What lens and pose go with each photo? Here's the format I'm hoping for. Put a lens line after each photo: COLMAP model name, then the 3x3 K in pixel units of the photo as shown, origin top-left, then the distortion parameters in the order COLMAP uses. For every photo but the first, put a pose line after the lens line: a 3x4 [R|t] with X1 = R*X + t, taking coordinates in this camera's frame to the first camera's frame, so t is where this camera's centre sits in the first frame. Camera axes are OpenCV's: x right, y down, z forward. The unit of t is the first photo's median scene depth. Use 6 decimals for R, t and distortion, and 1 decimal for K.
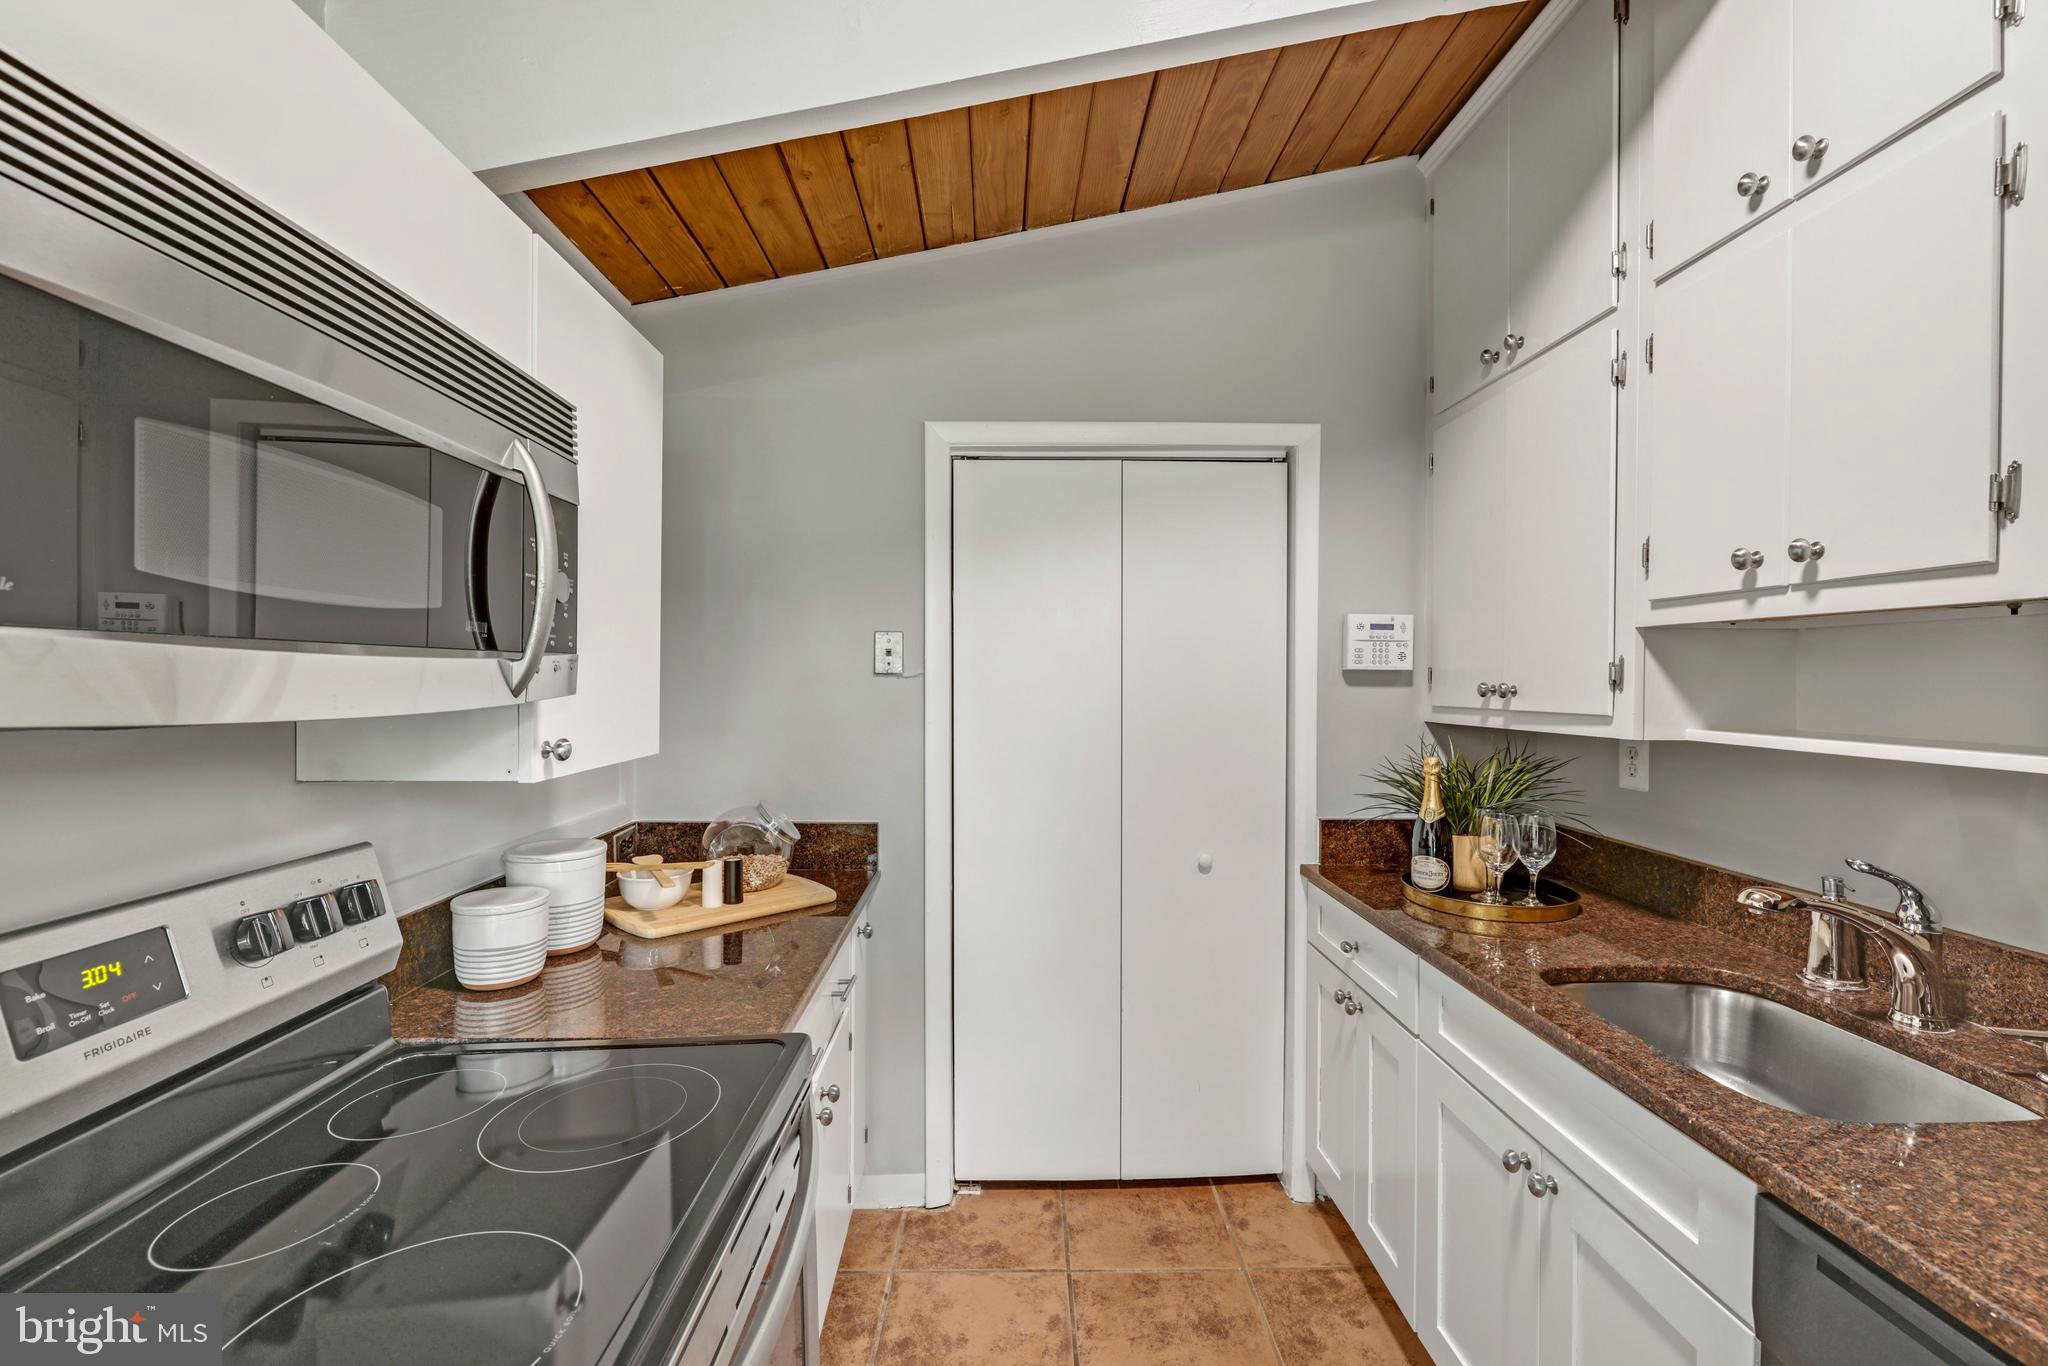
lens RADIAL K [[853.3, 0, 1020.6], [0, 853.3, 683.6], [0, 0, 1]] dist [-0.002490, -0.000161]
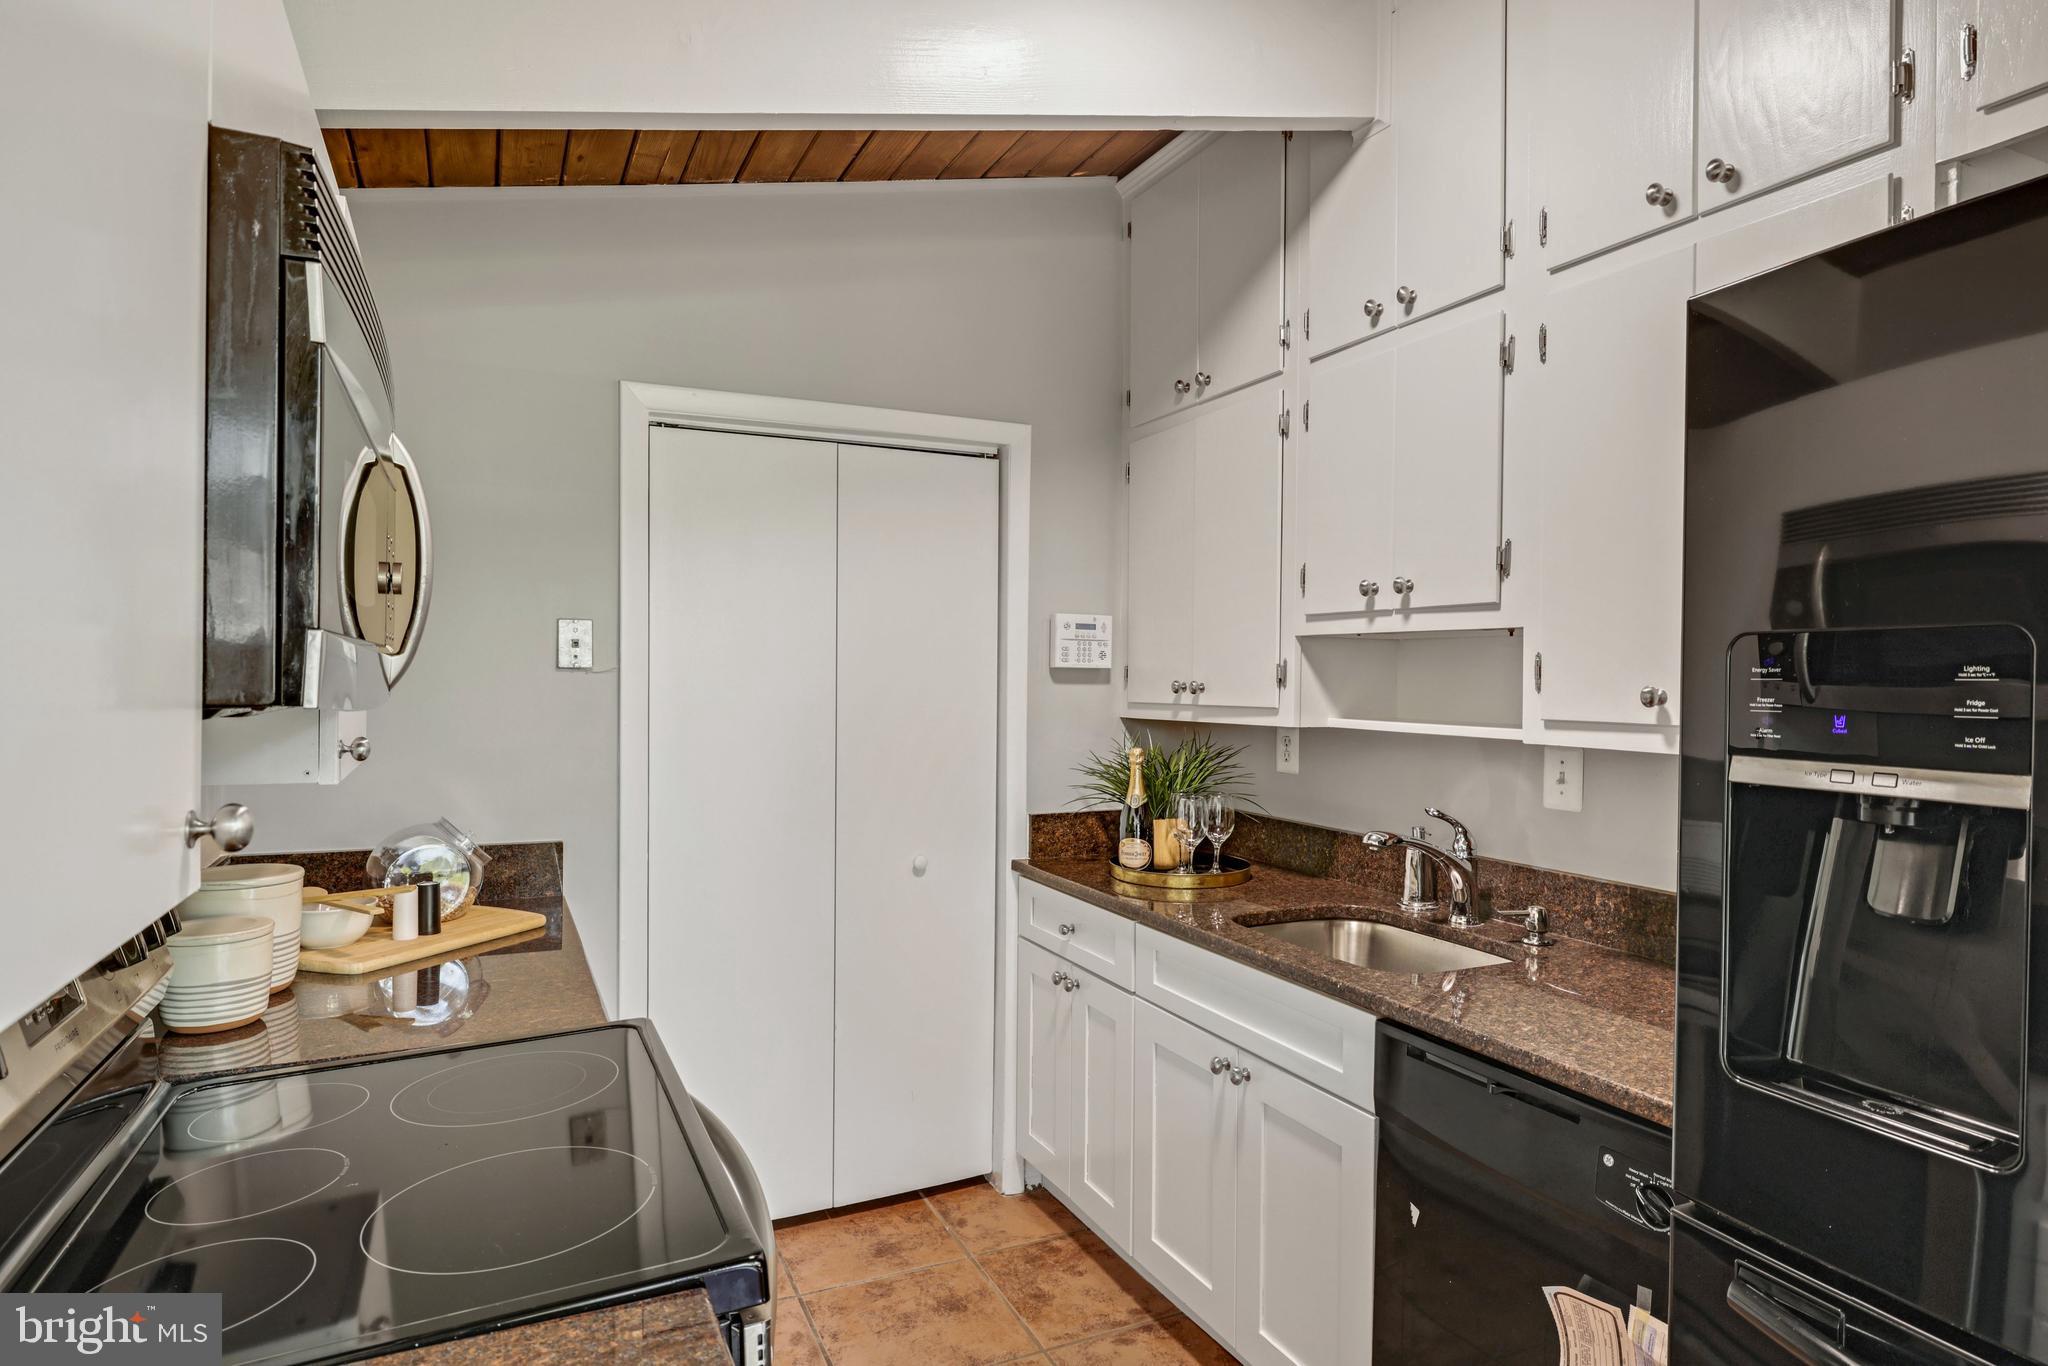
lens RADIAL K [[1121.8, 0, 1012.5], [0, 1121.8, 686.0], [0, 0, 1]] dist [0.000233, -0.000770]
pose [[0.917991, 0.000980, 0.396601, -0.242398], [-0.002563, 0.999991, 0.003461, 0.001636], [-0.396594, -0.004193, 0.917985, -0.266964]]
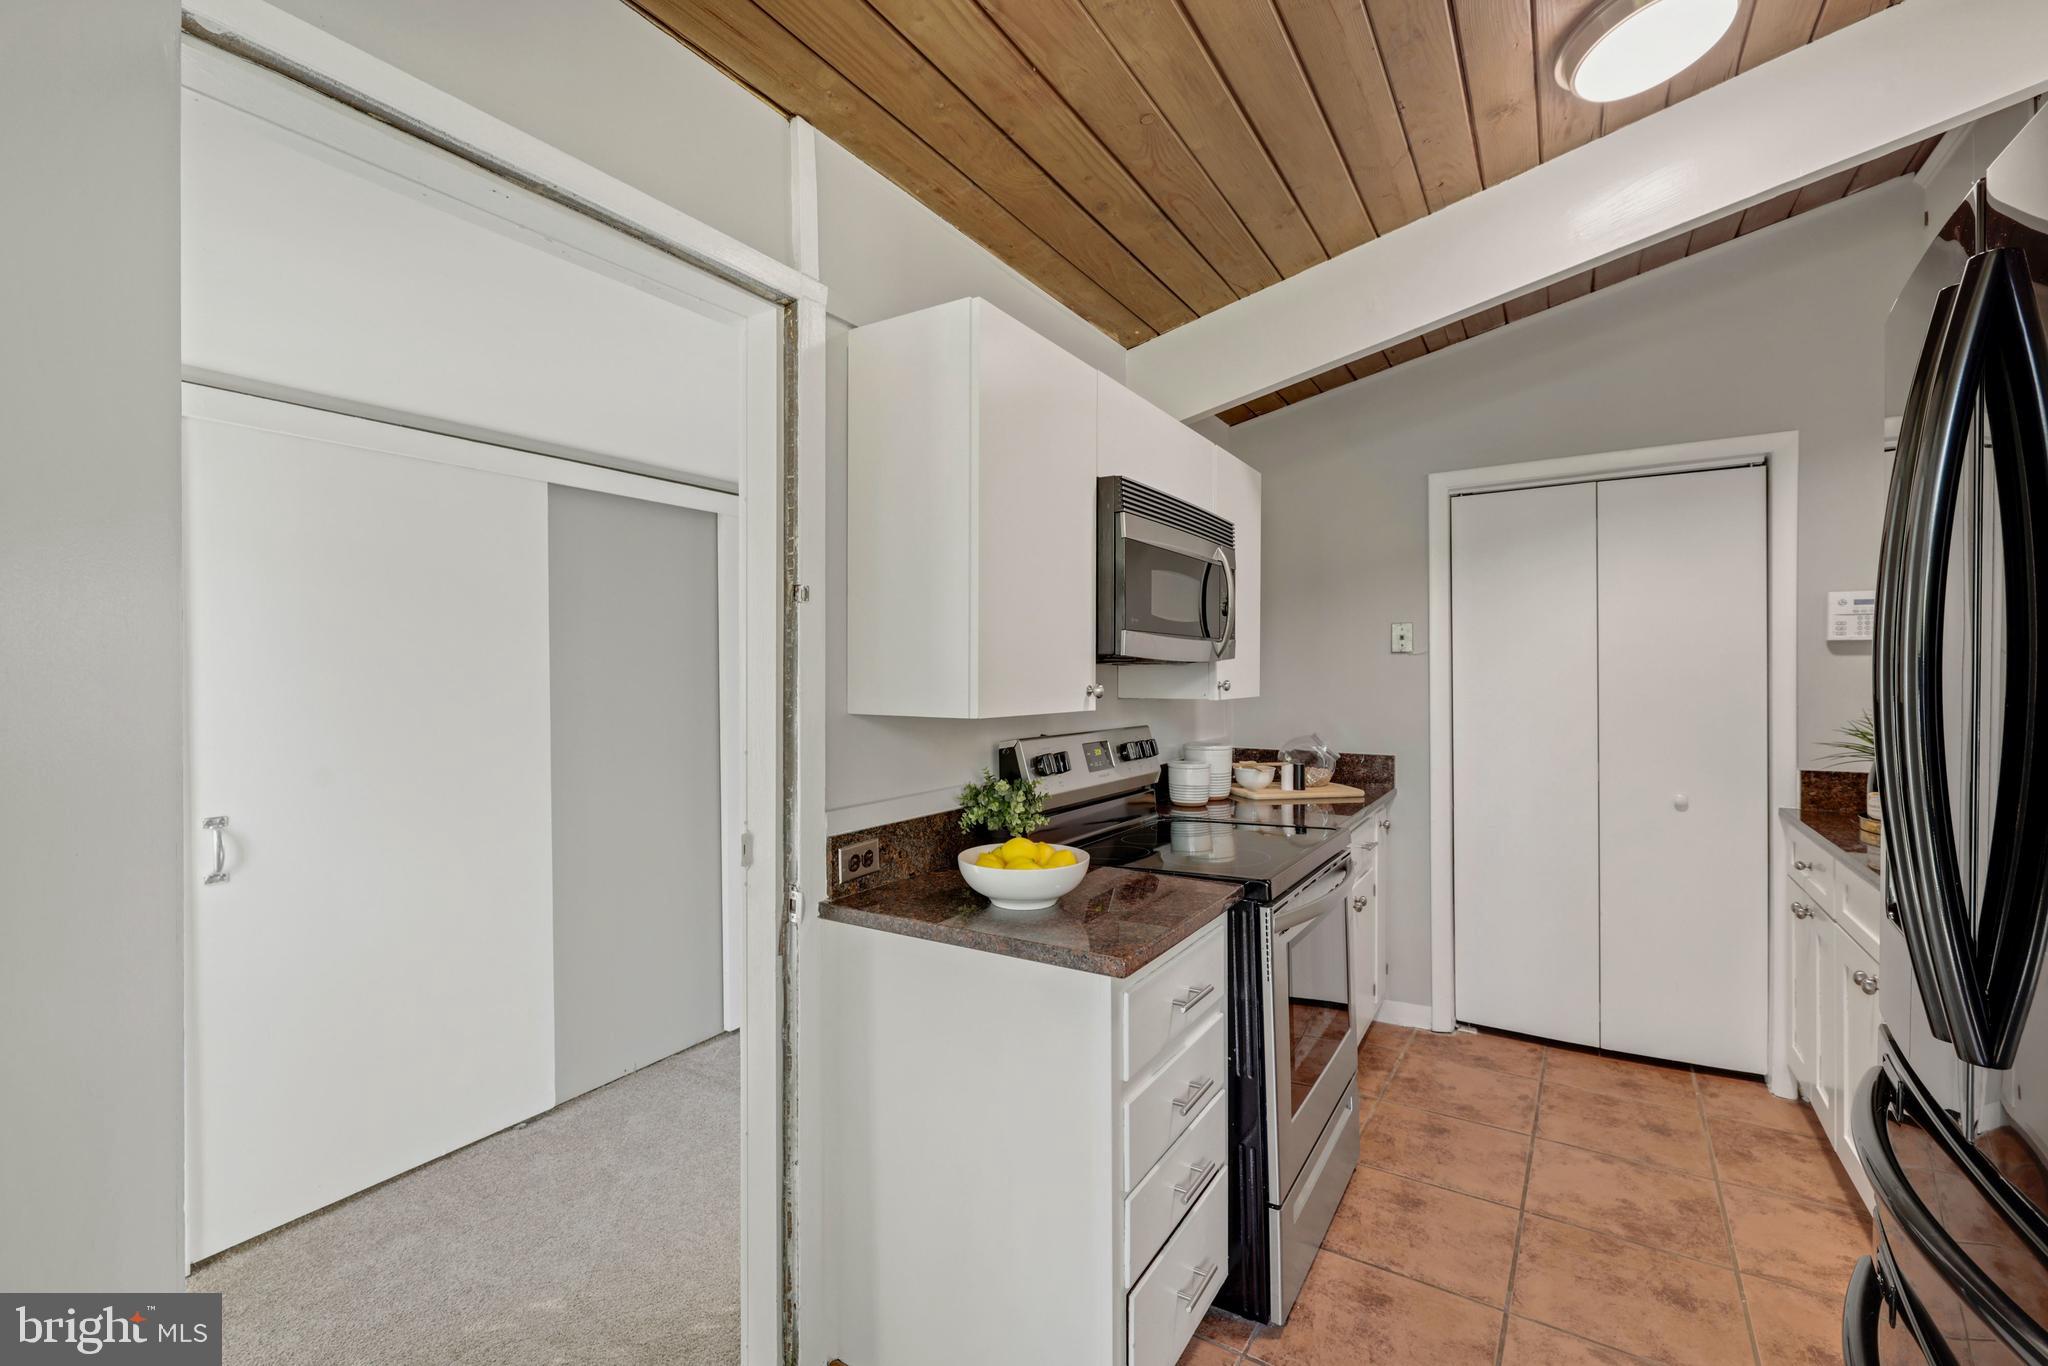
lens RADIAL K [[853.3, 0, 1033.7], [0, 853.3, 674.8], [0, 0, 1]] dist [-0.002490, -0.000161]
pose [[0.834400, -0.005583, -0.551131, 0.146245], [0.002645, 0.999978, -0.006124, 0.041059], [0.551153, 0.003652, 0.834396, -0.663628]]
